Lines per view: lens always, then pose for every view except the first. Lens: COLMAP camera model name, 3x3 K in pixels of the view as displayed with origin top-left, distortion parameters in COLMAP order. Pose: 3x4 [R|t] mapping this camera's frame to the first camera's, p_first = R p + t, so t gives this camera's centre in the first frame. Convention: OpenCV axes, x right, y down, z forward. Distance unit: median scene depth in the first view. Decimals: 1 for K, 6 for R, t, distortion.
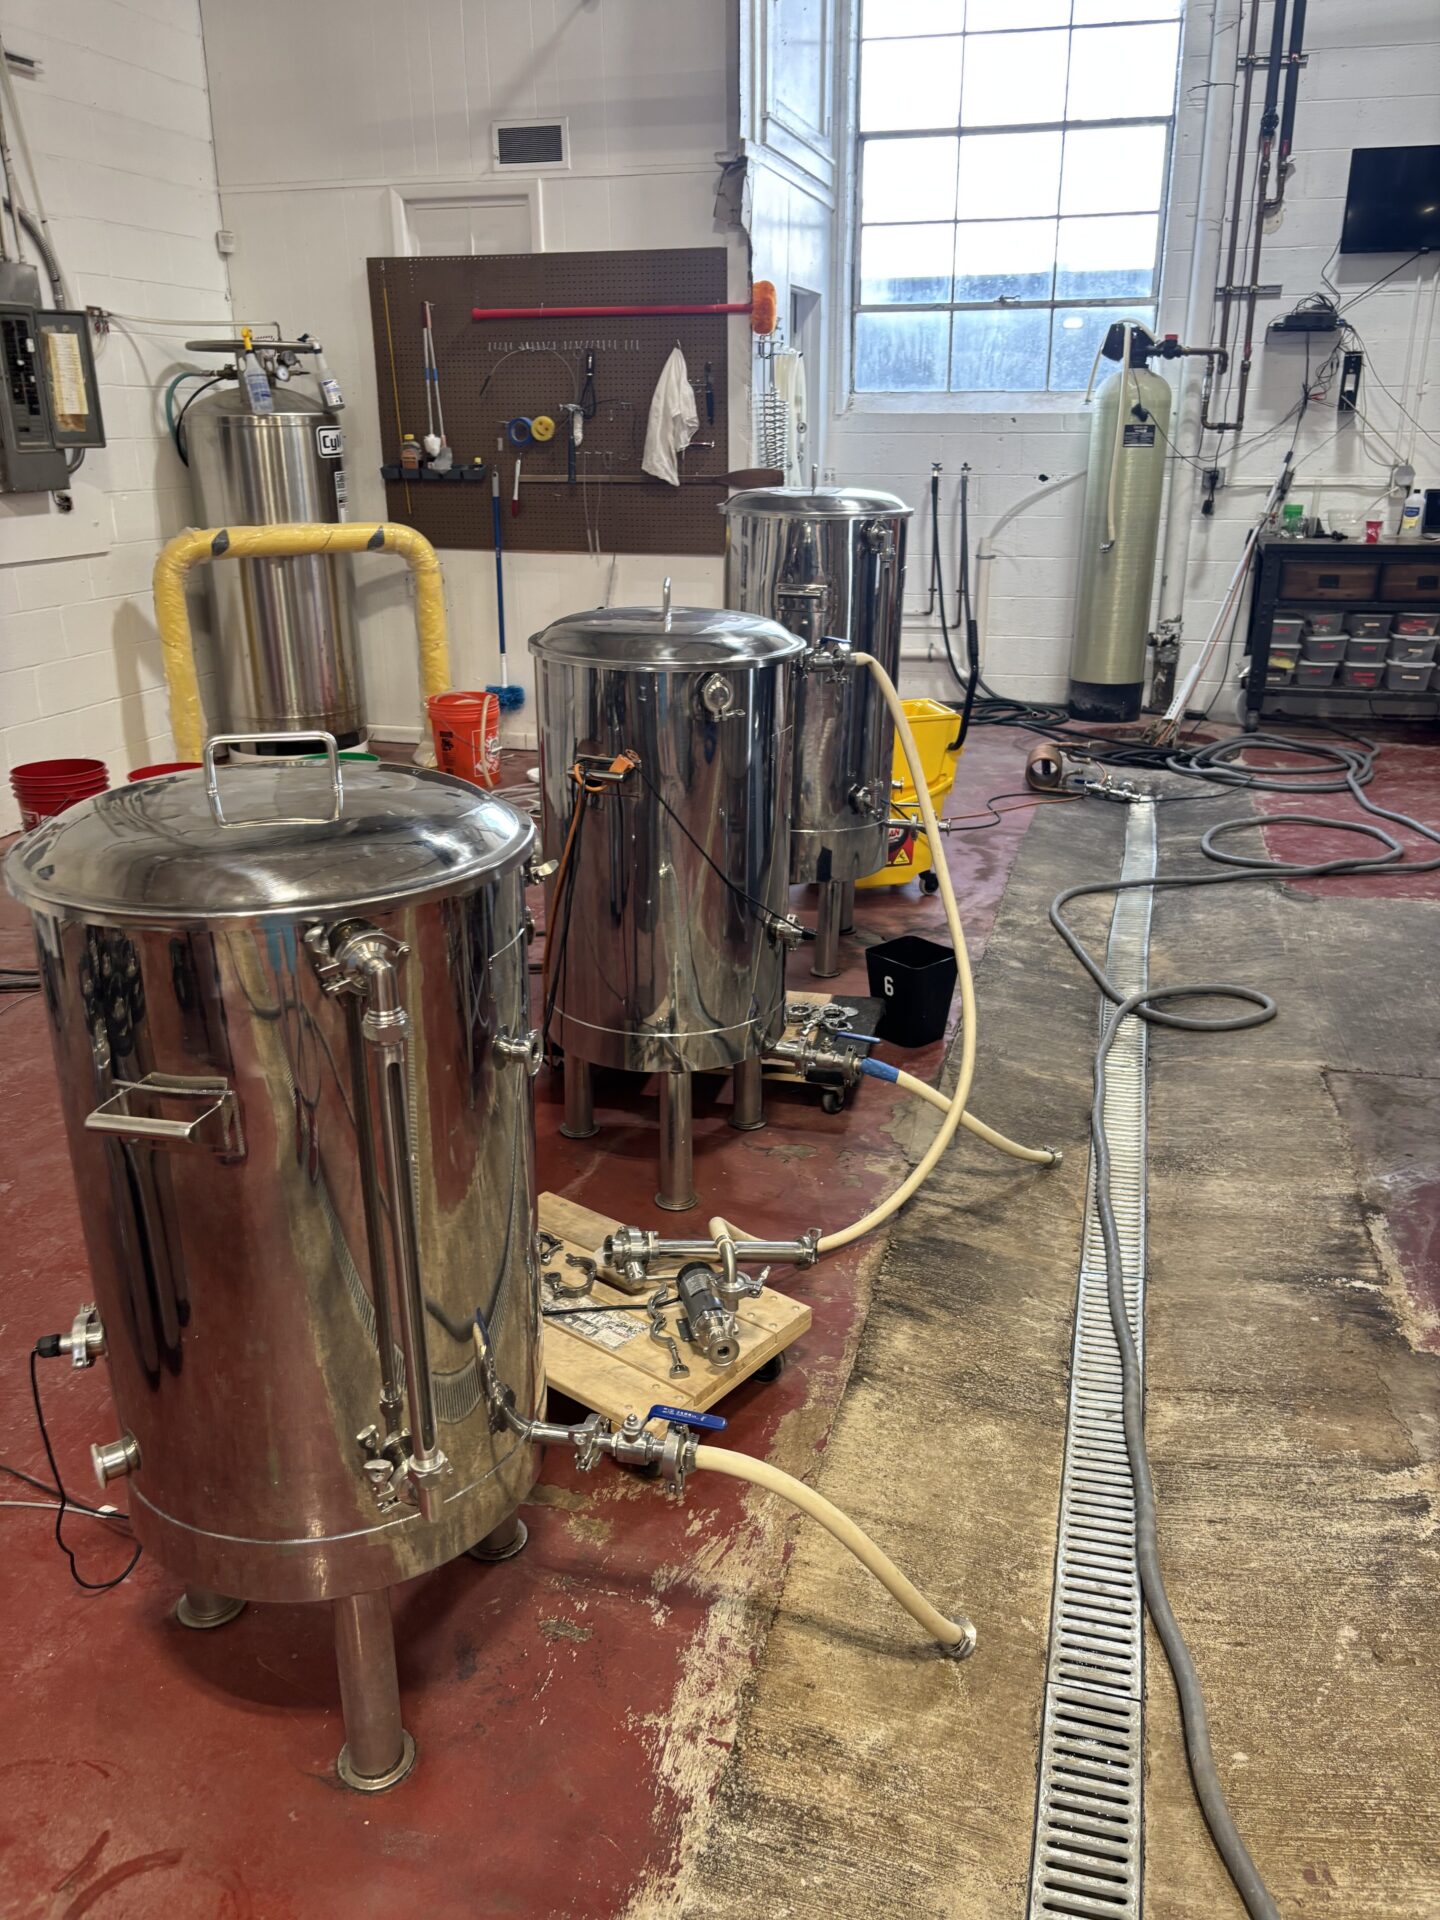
lens RADIAL K [[1475.0, 0, 723.0], [0, 1475.0, 958.5], [0, 0, 1]] dist [0.010646, 0.006009]
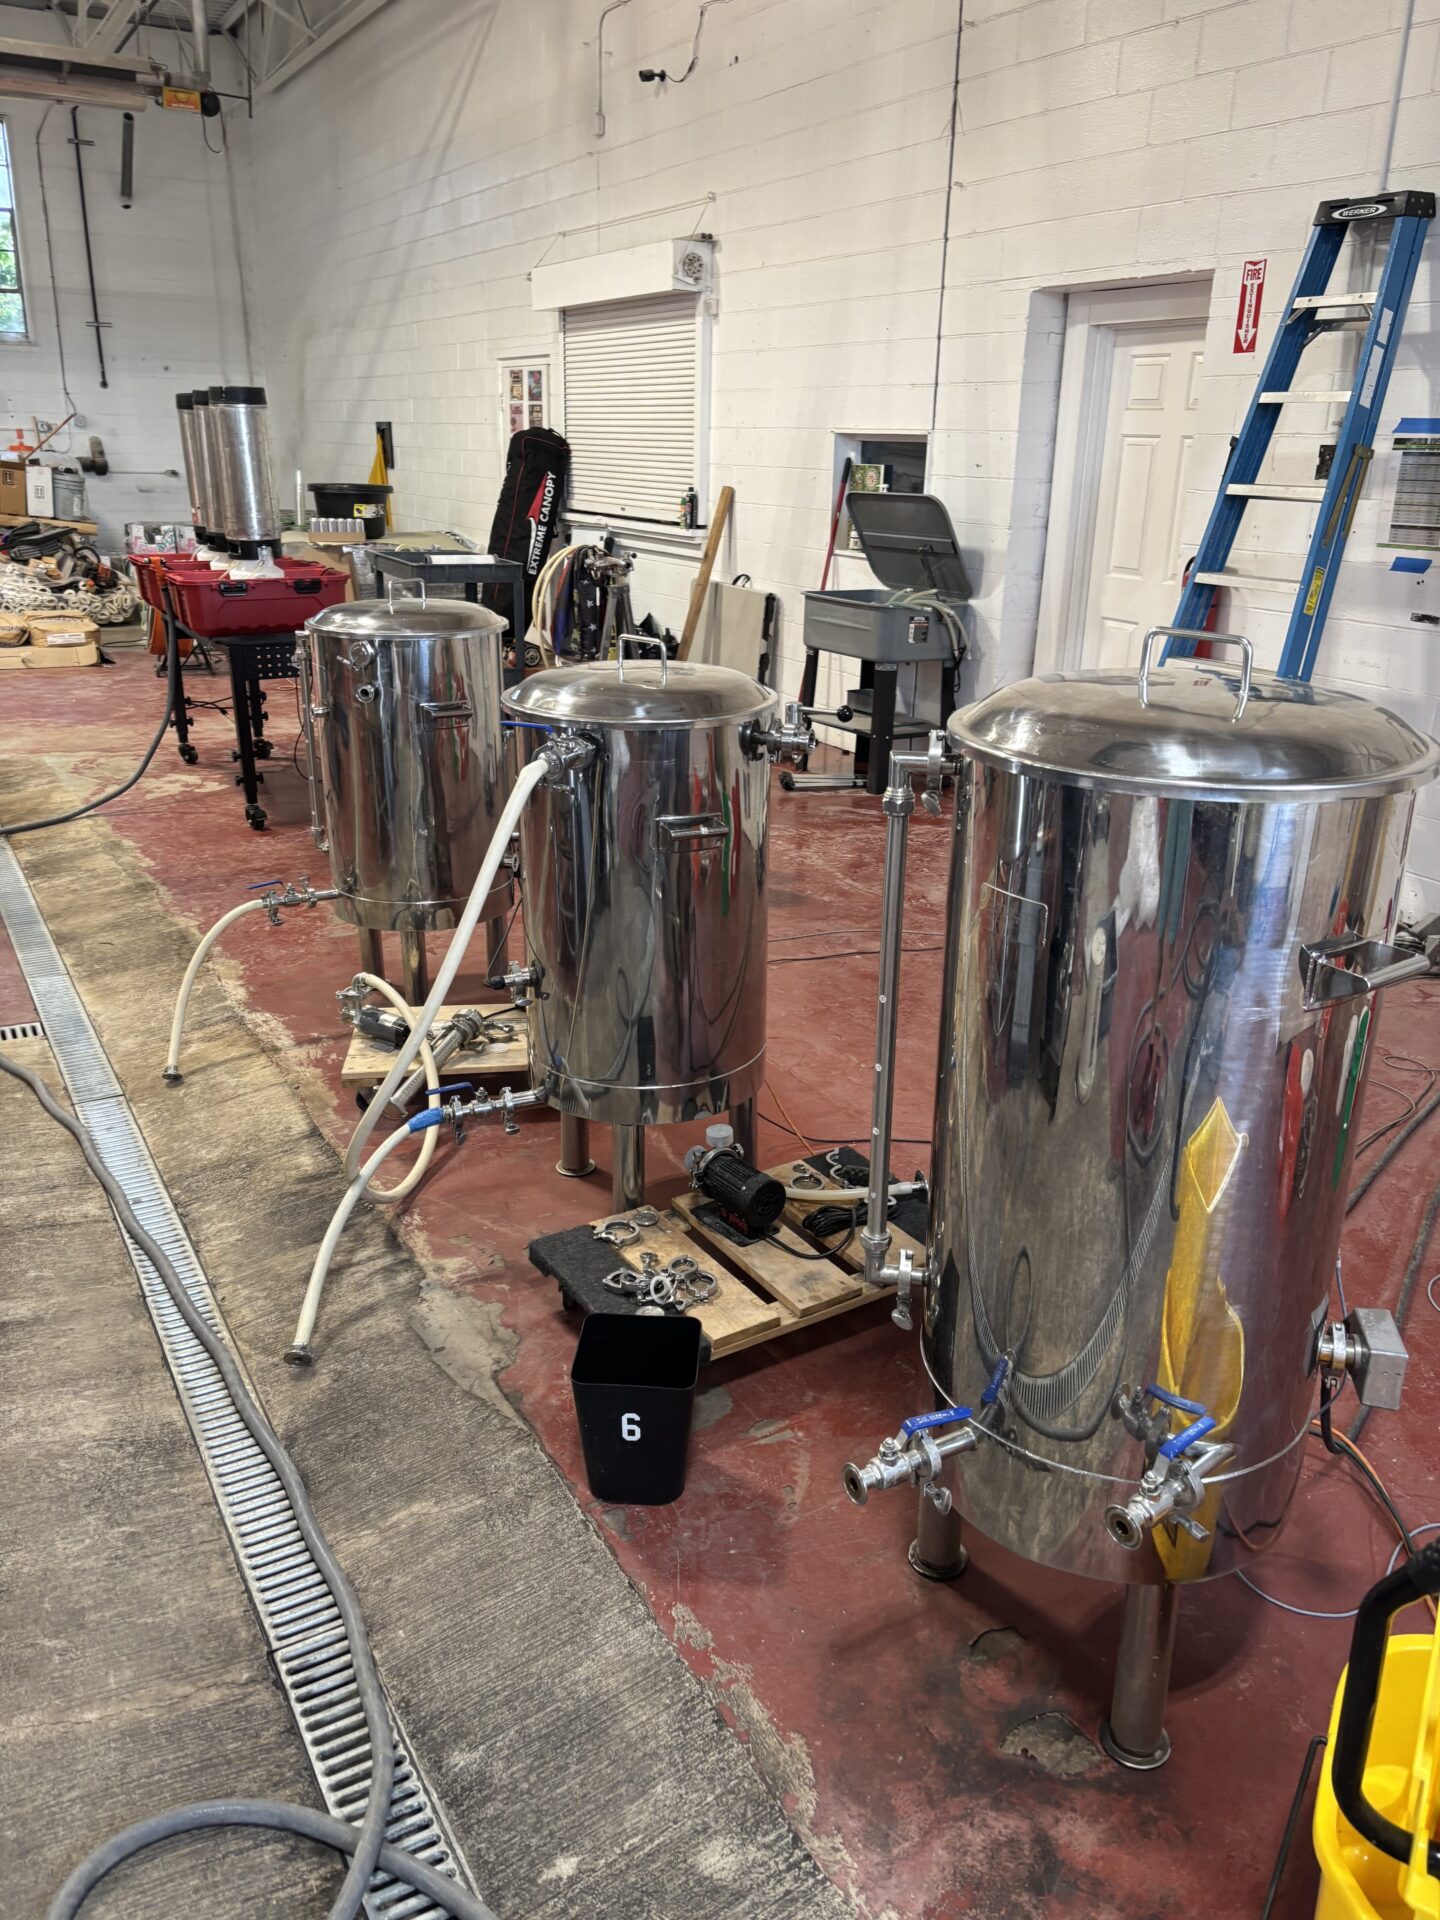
lens RADIAL K [[1475.0, 0, 722.4], [0, 1475.0, 963.5], [0, 0, 1]] dist [0.010646, 0.006009]
pose [[-0.706631, 0.236536, -0.666876, 0.667312], [-0.259335, 0.790313, 0.555113, -0.676641], [0.658345, 0.565204, -0.497118, 1.735723]]
